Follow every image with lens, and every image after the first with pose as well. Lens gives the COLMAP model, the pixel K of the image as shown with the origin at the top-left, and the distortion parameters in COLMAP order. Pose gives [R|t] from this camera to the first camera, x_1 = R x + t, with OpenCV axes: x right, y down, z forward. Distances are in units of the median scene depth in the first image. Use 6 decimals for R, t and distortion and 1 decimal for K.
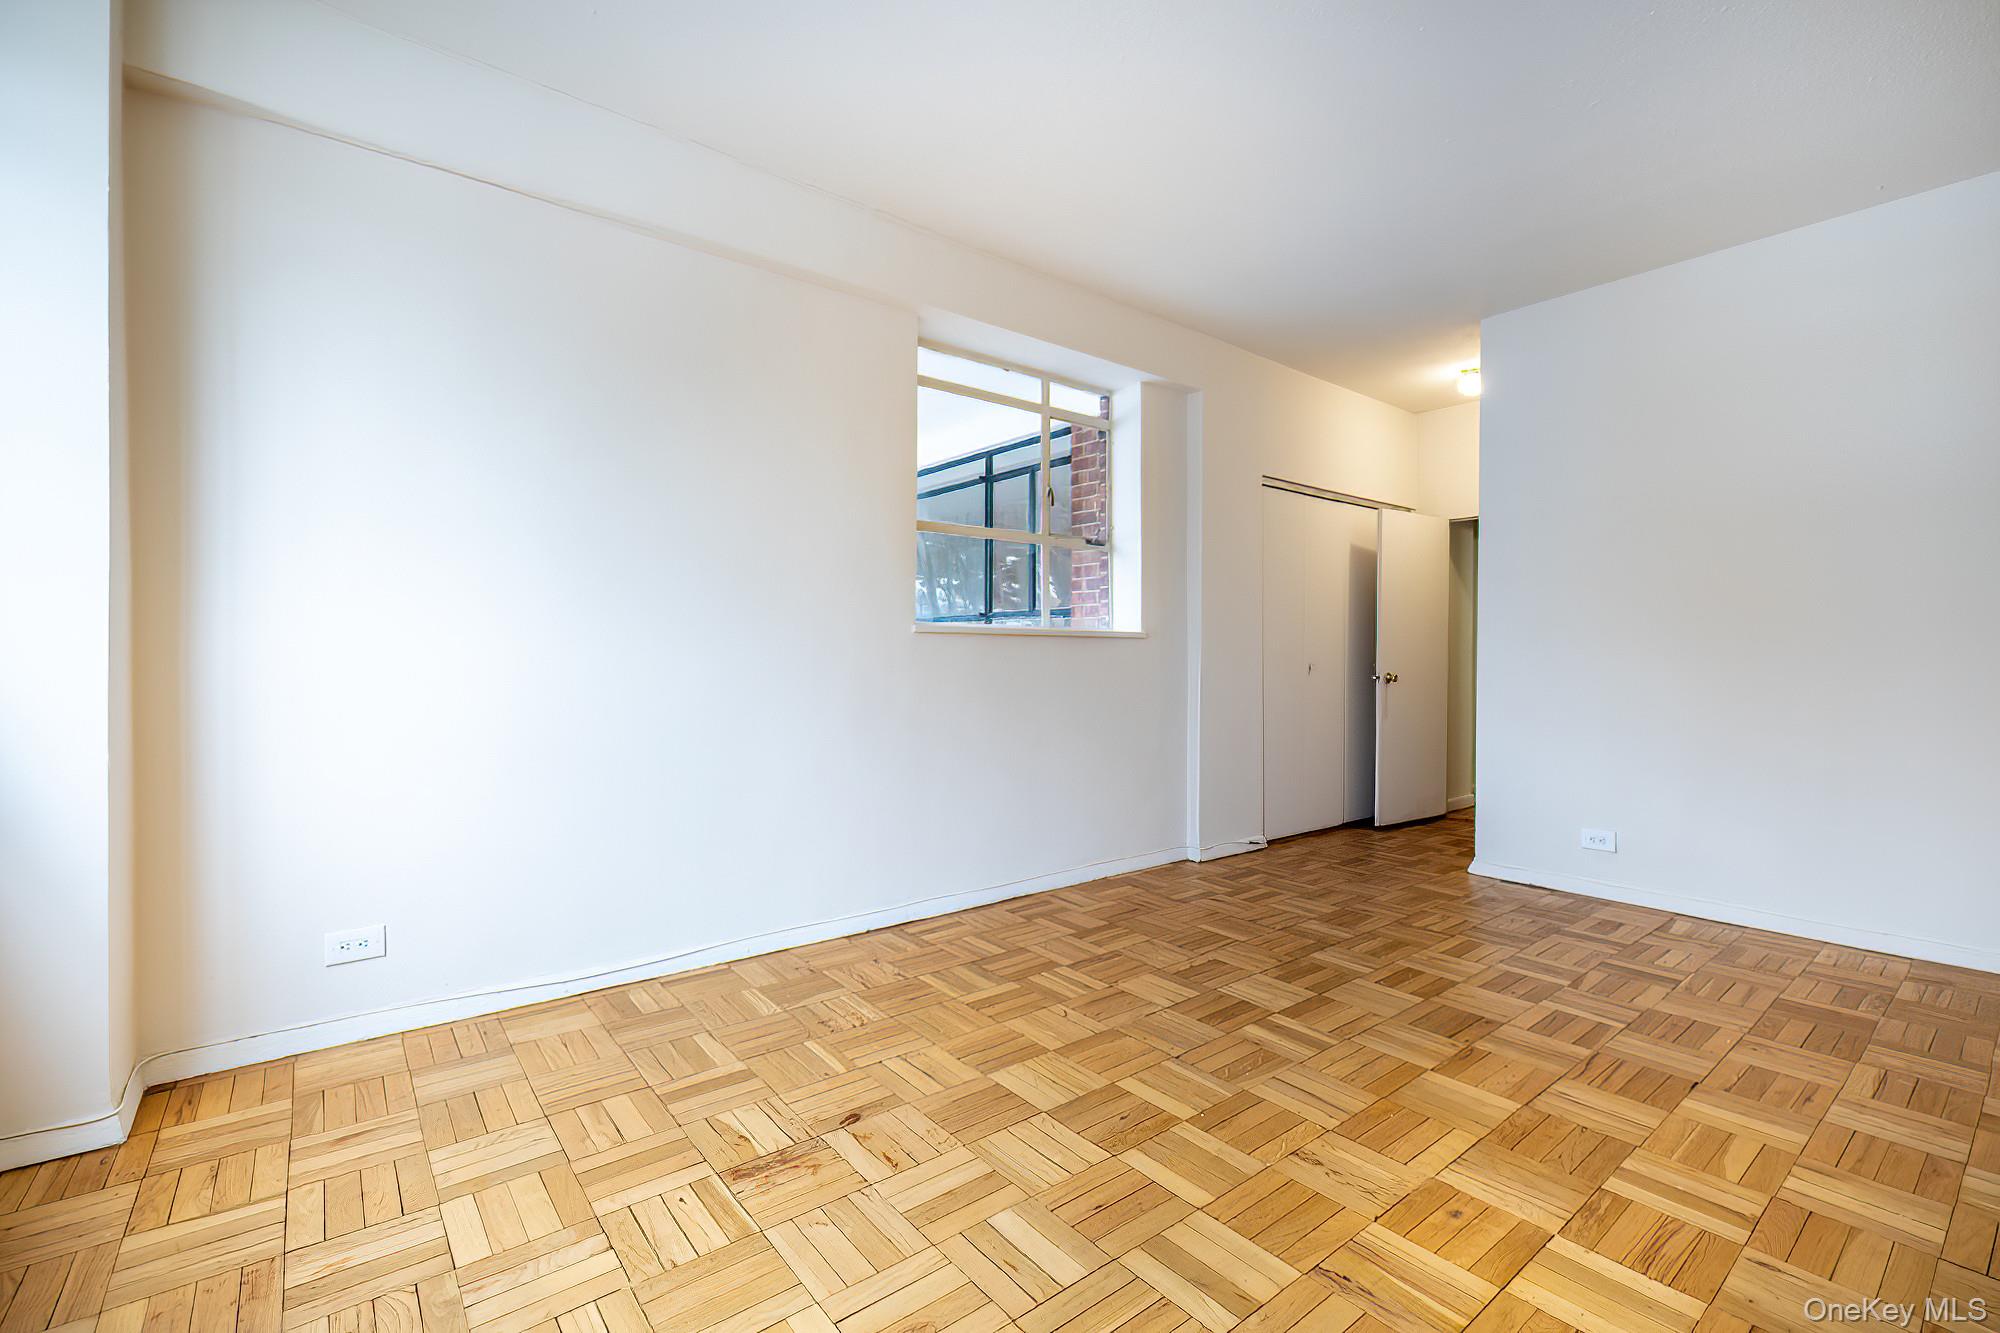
lens RADIAL K [[845.1, 0, 1004.3], [0, 845.1, 663.0], [0, 0, 1]] dist [0.000618, 0.000105]
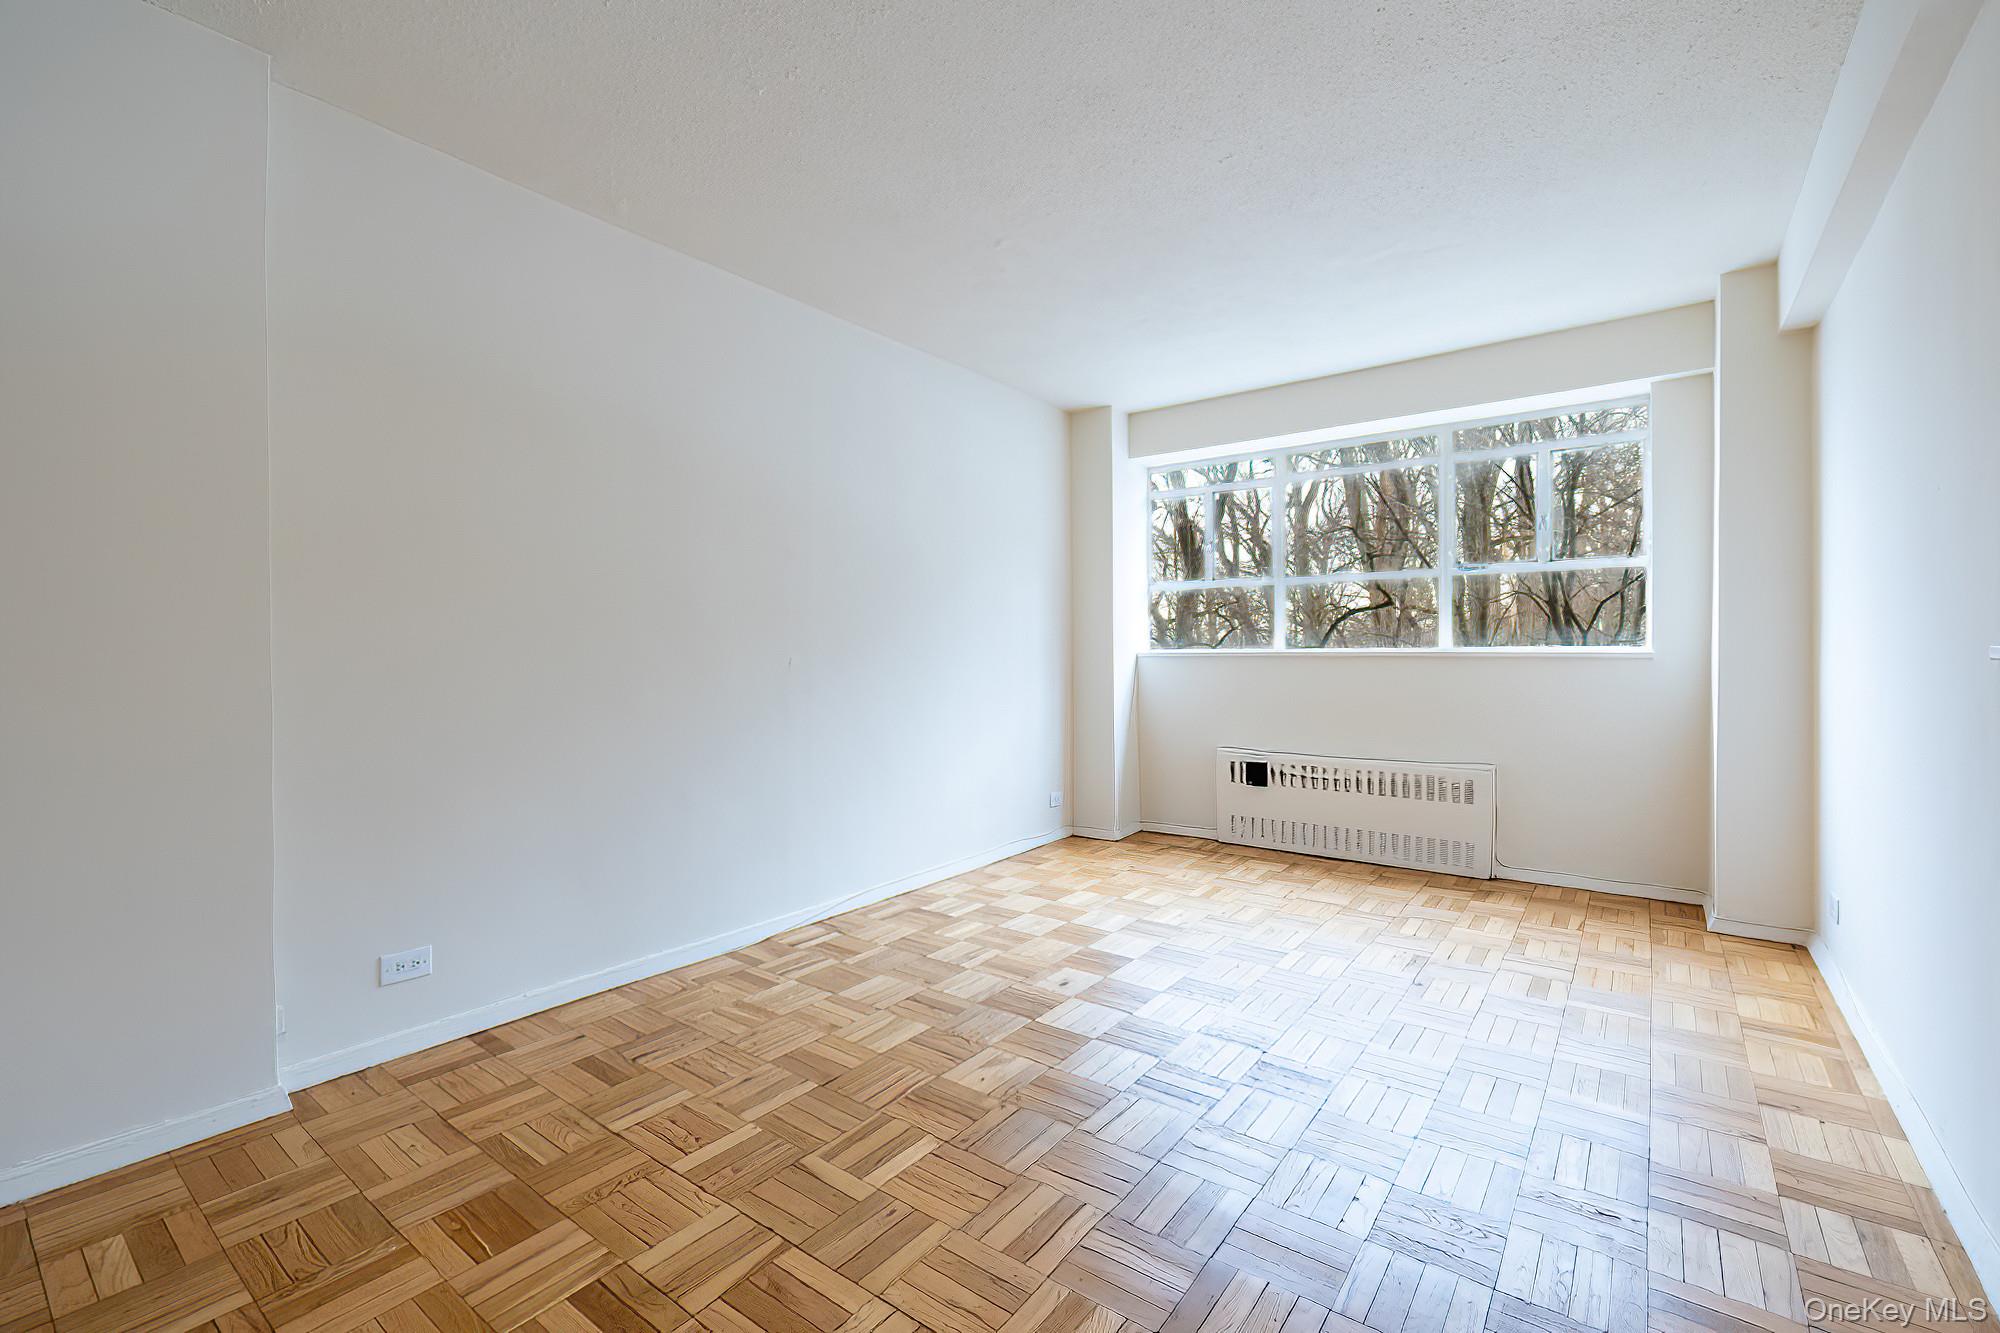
lens RADIAL K [[835.1, 0, 1028.6], [0, 835.1, 672.2], [0, 0, 1]] dist [-0.000997, -0.000387]
pose [[-0.958385, 0.005446, -0.285428, 0.545690], [-0.002390, 0.999630, 0.027098, -0.039952], [0.285470, 0.026652, -0.958017, 1.309402]]
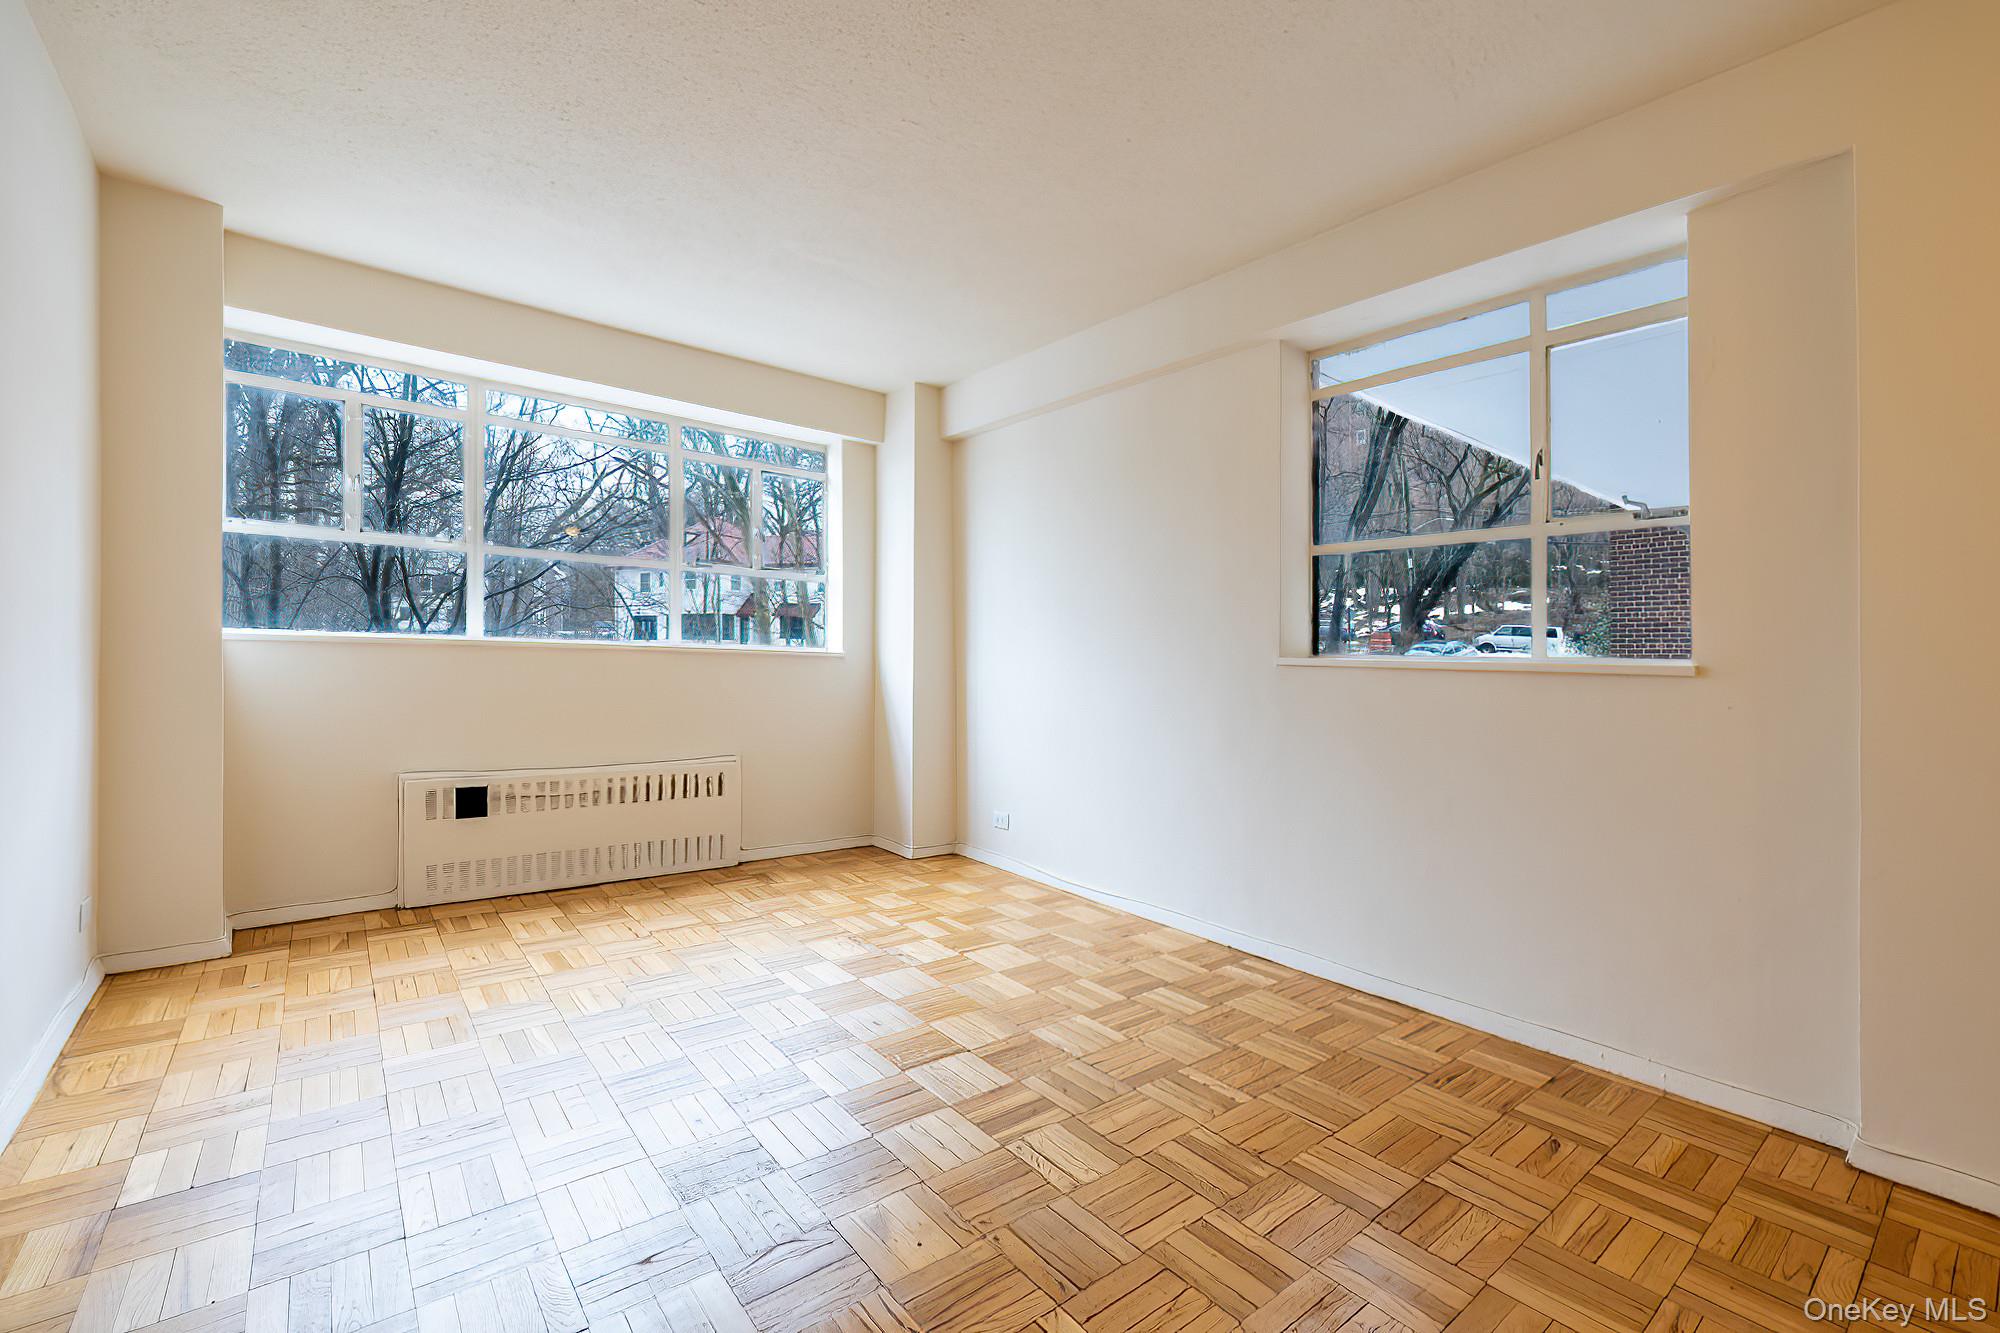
lens RADIAL K [[845.1, 0, 1004.3], [0, 845.1, 663.0], [0, 0, 1]] dist [0.000618, 0.000105]
pose [[0.015259, -0.000930, -0.999883, 0.882231], [-0.032399, 0.999474, -0.001424, -0.027152], [0.999359, 0.032417, 0.015221, 0.682140]]
